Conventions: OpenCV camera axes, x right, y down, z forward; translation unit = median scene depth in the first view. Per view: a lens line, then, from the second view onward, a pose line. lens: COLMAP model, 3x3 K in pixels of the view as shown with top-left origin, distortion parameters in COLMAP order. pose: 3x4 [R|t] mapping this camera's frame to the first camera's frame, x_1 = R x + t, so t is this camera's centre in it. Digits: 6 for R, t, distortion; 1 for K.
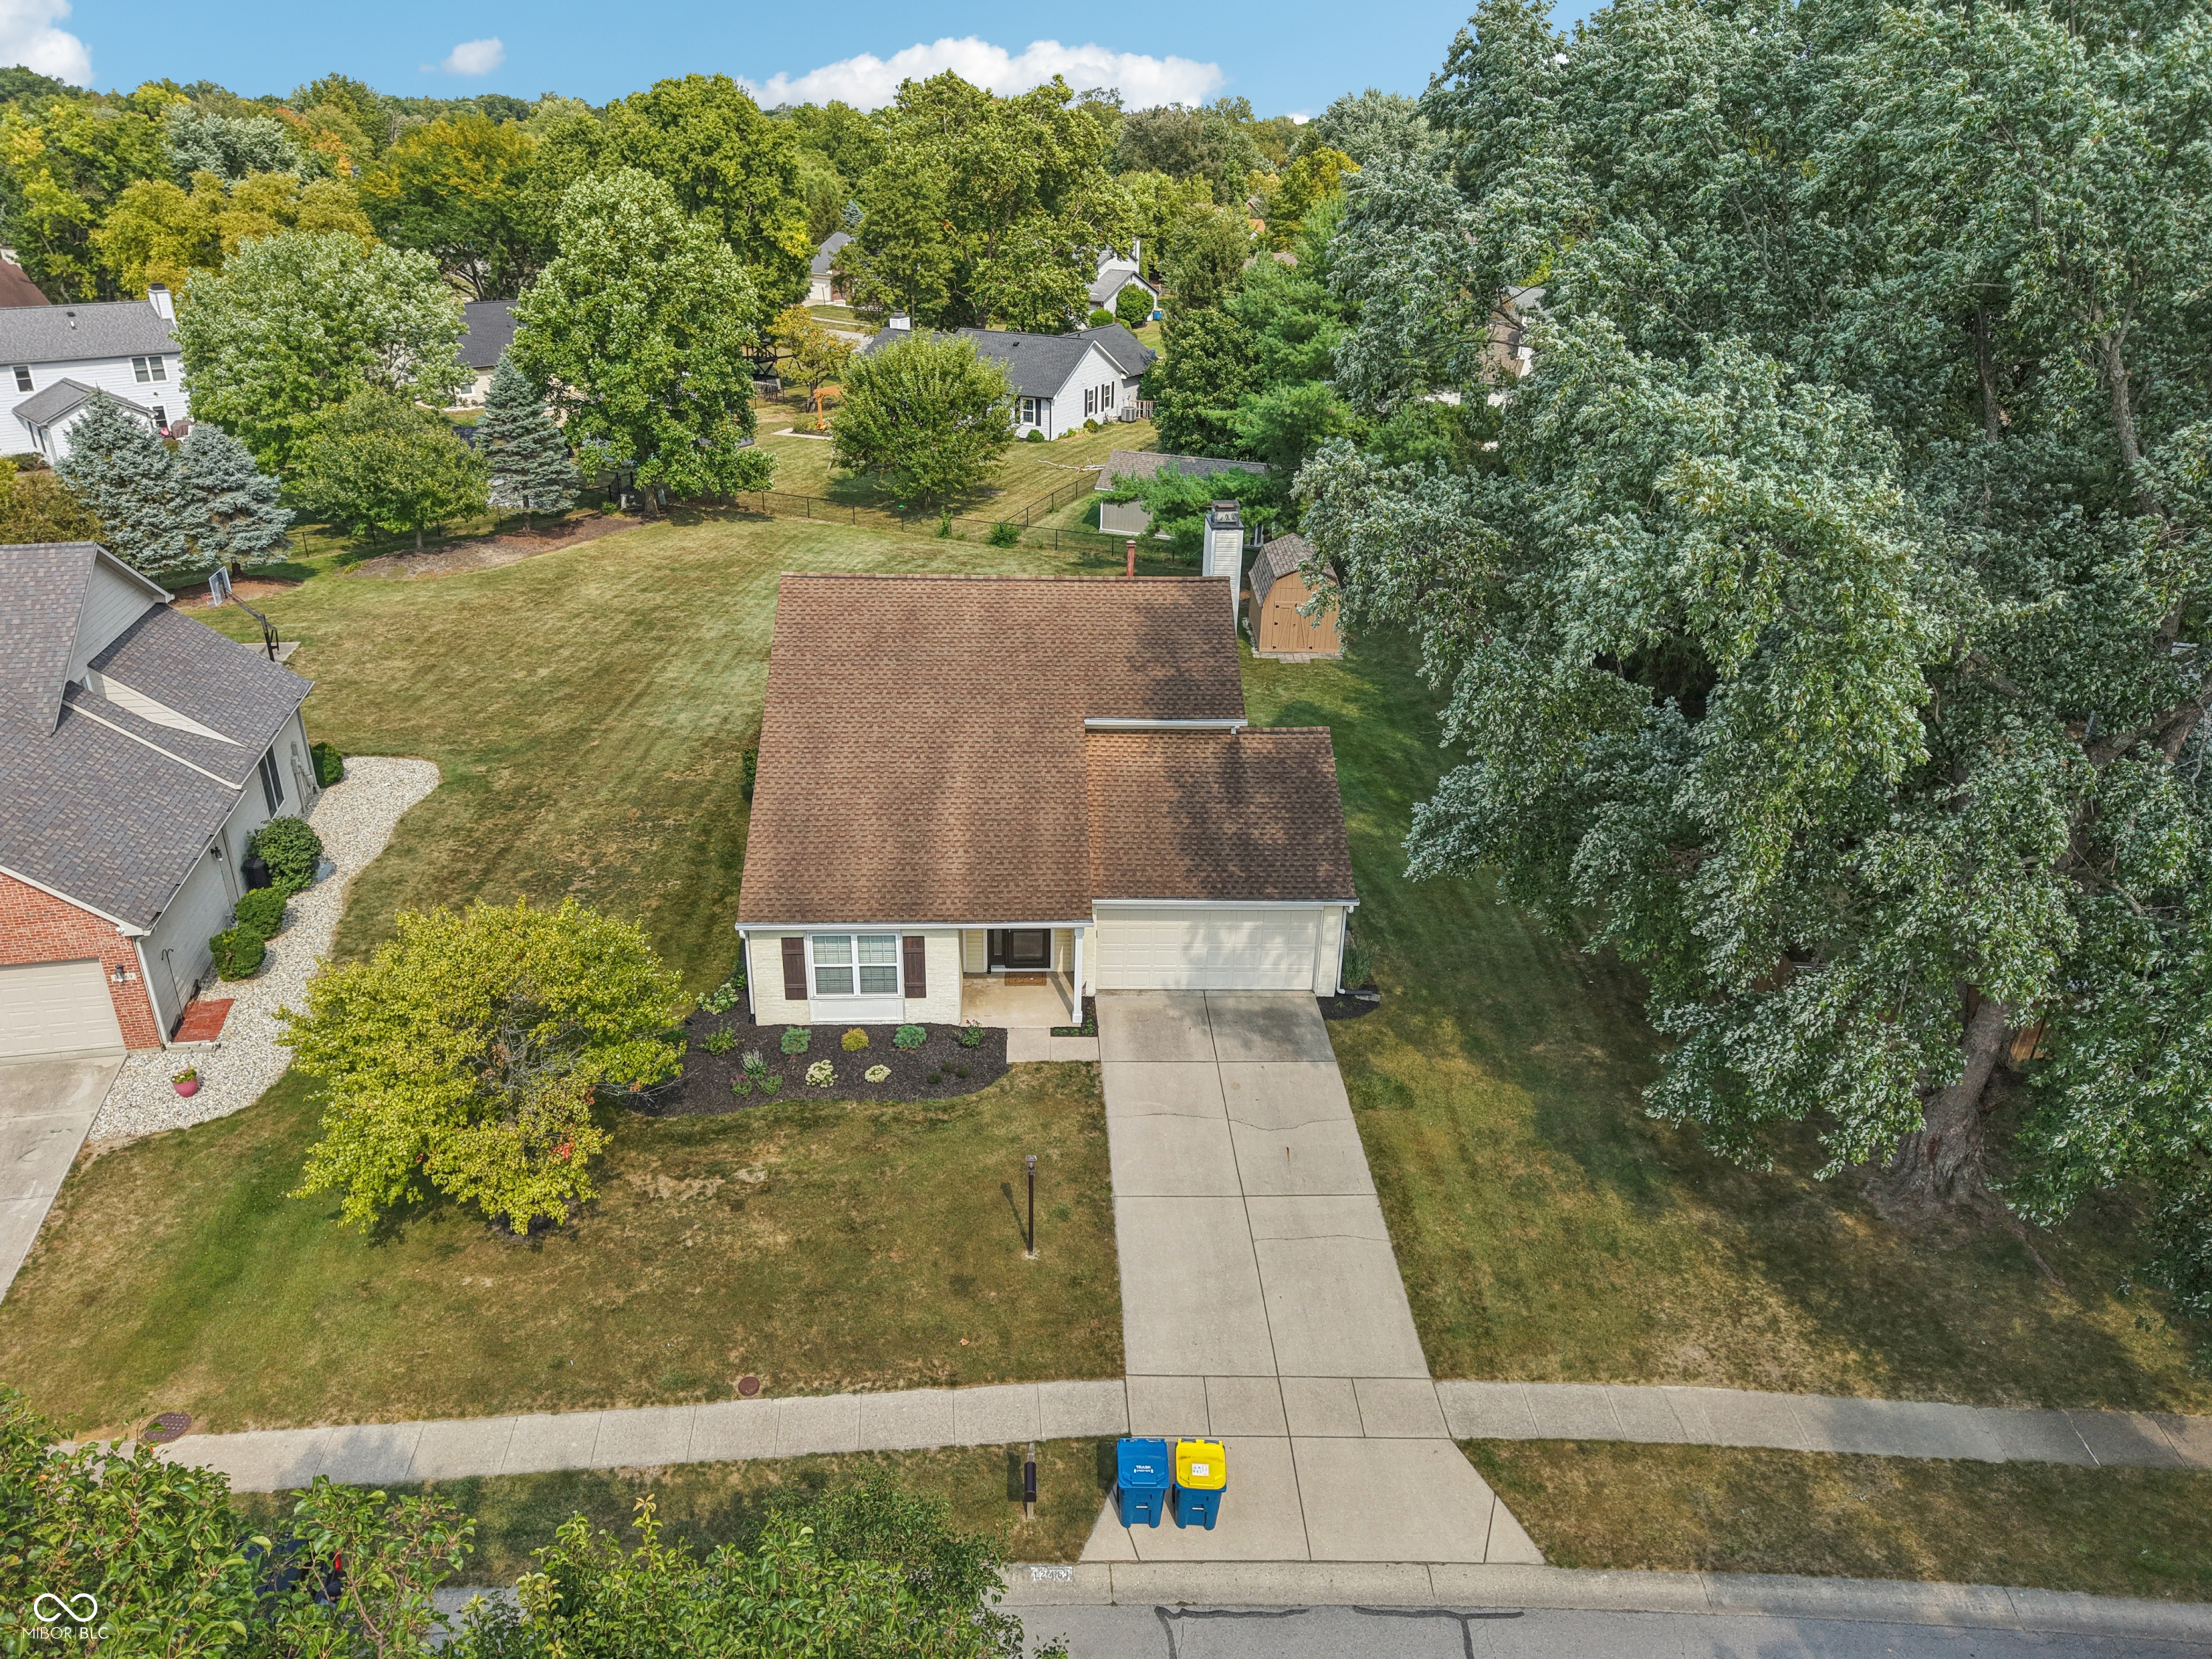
lens RADIAL K [[1511.8, 0, 1115.0], [0, 1511.8, 793.1], [0, 0, 1]] dist [0.003667, -0.002712]
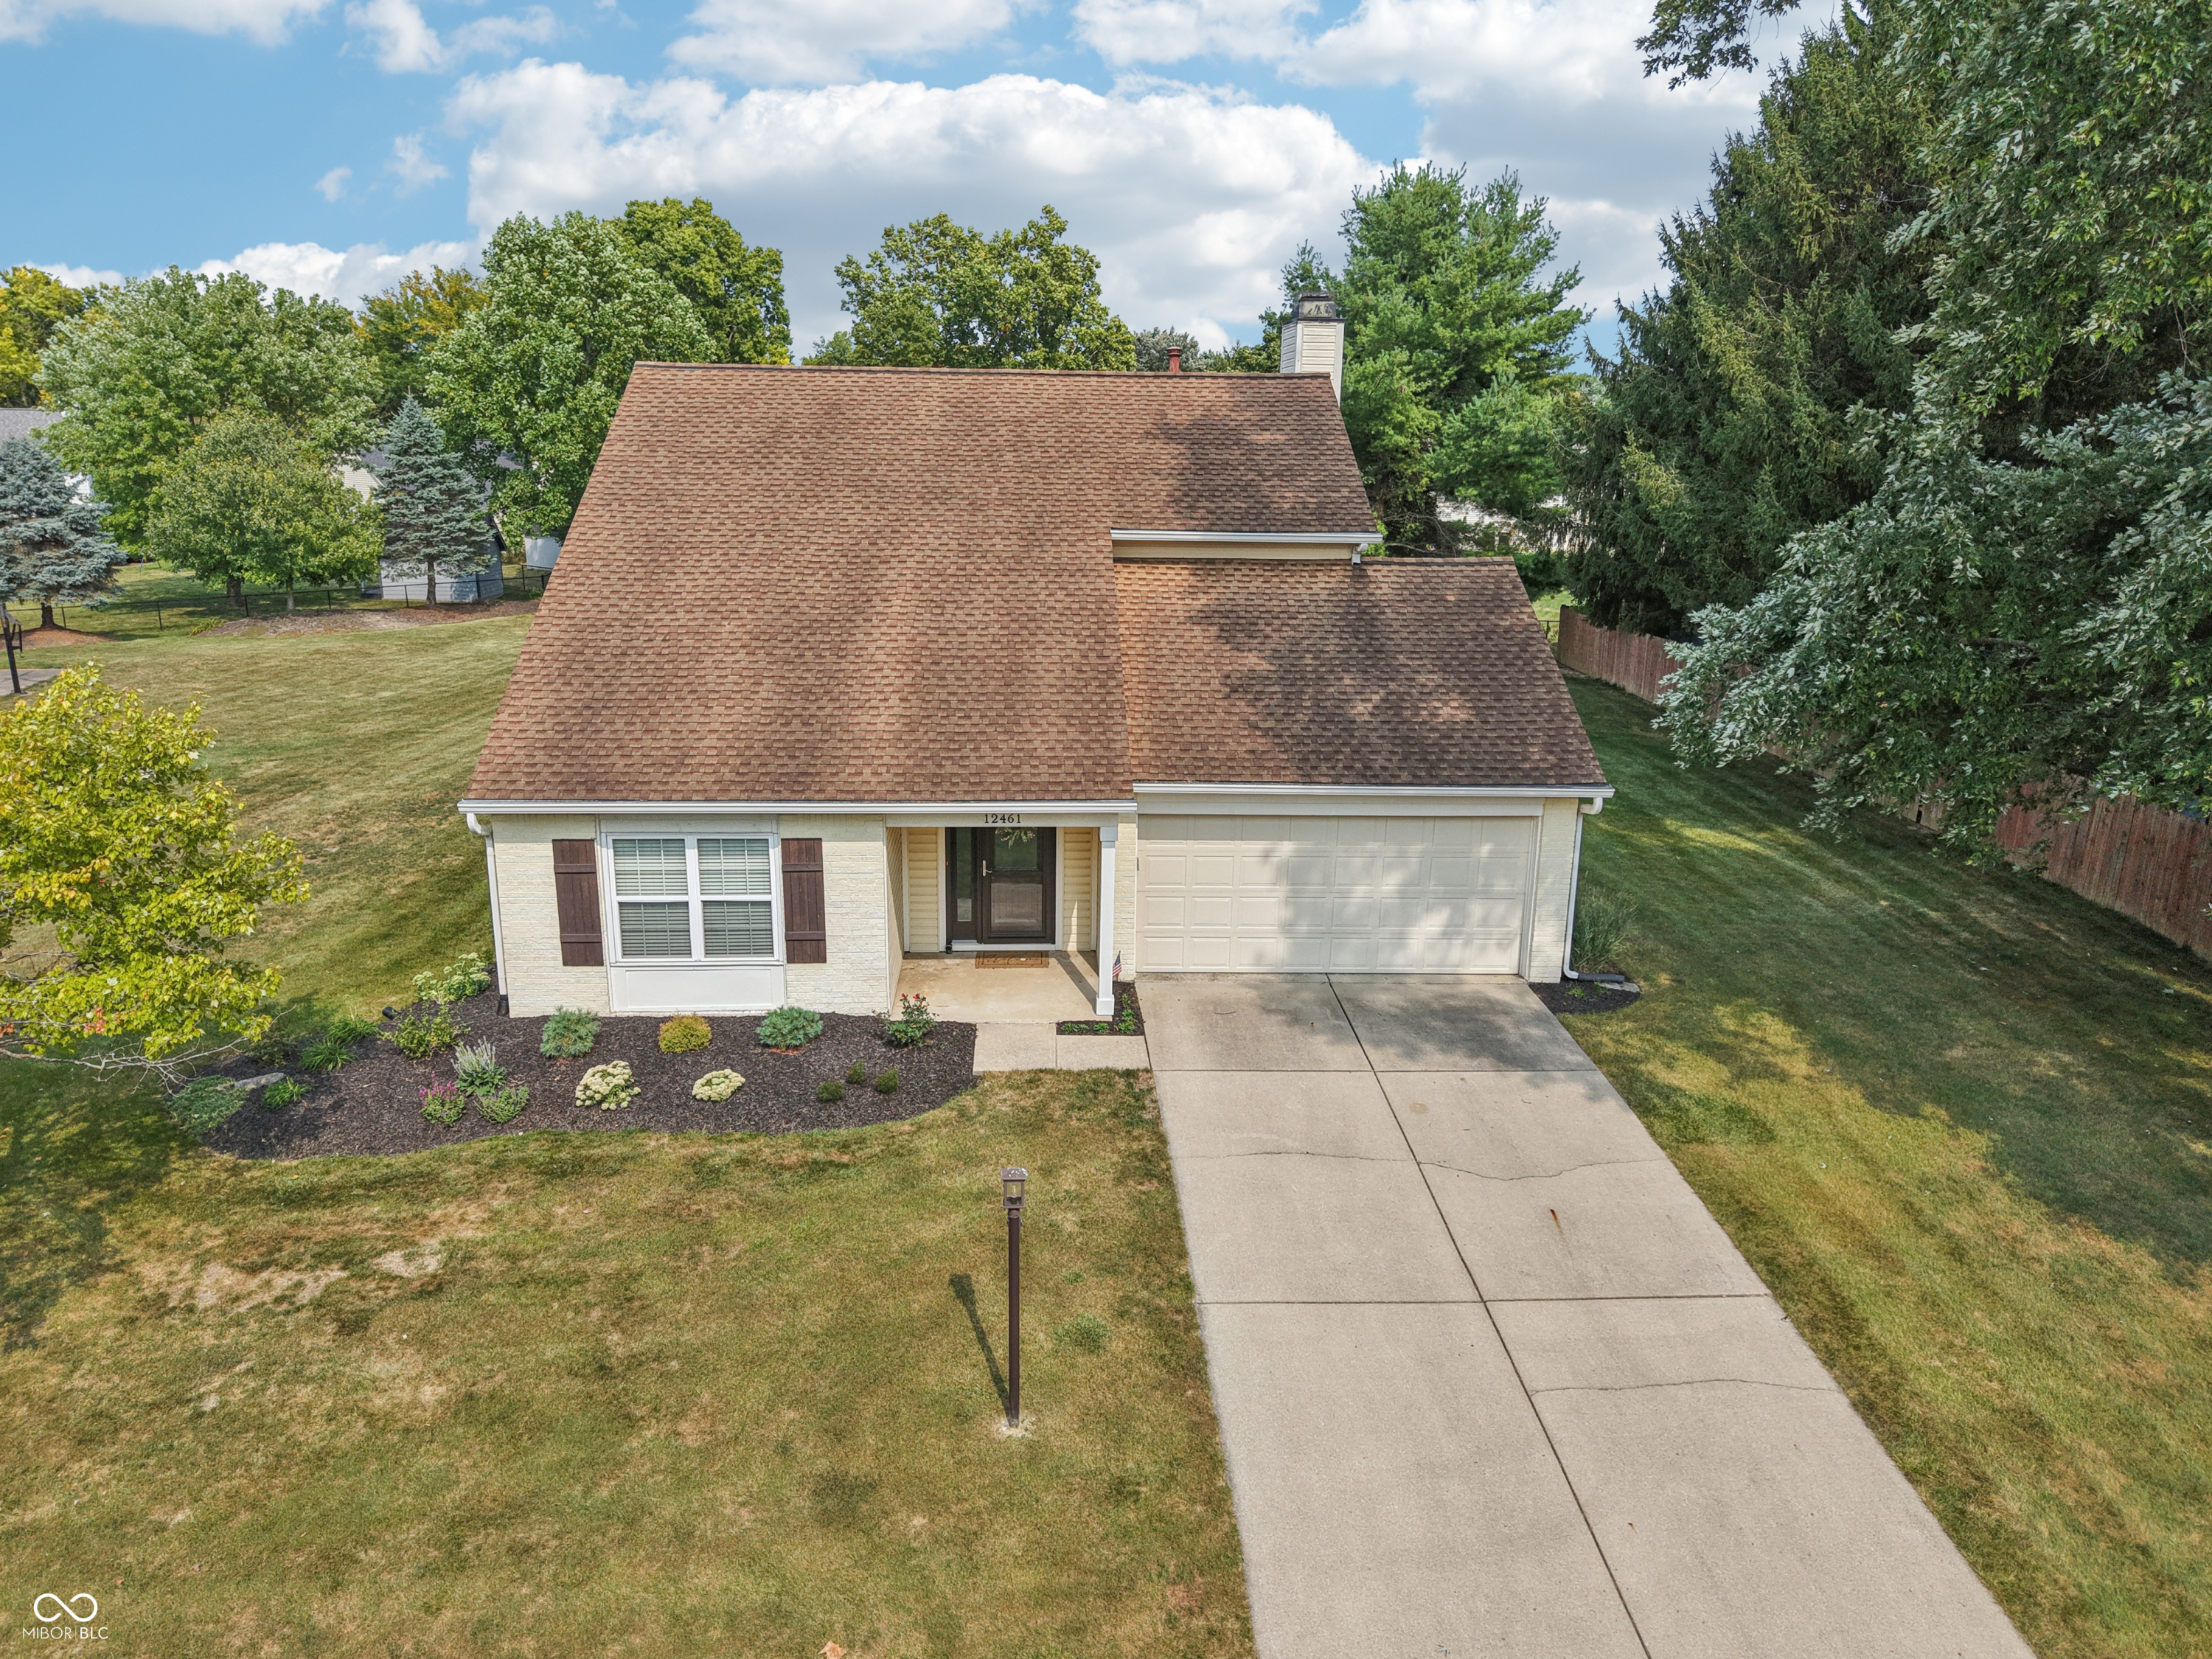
lens RADIAL K [[1487.1, 0, 1106.0], [0, 1487.1, 829.5], [0, 0, 1]] dist [-0.008217, -0.000863]
pose [[0.999922, -0.010529, -0.006759, -0.021176], [0.009443, 0.989470, -0.144428, 0.167529], [0.008209, 0.144353, 0.989492, 0.473759]]
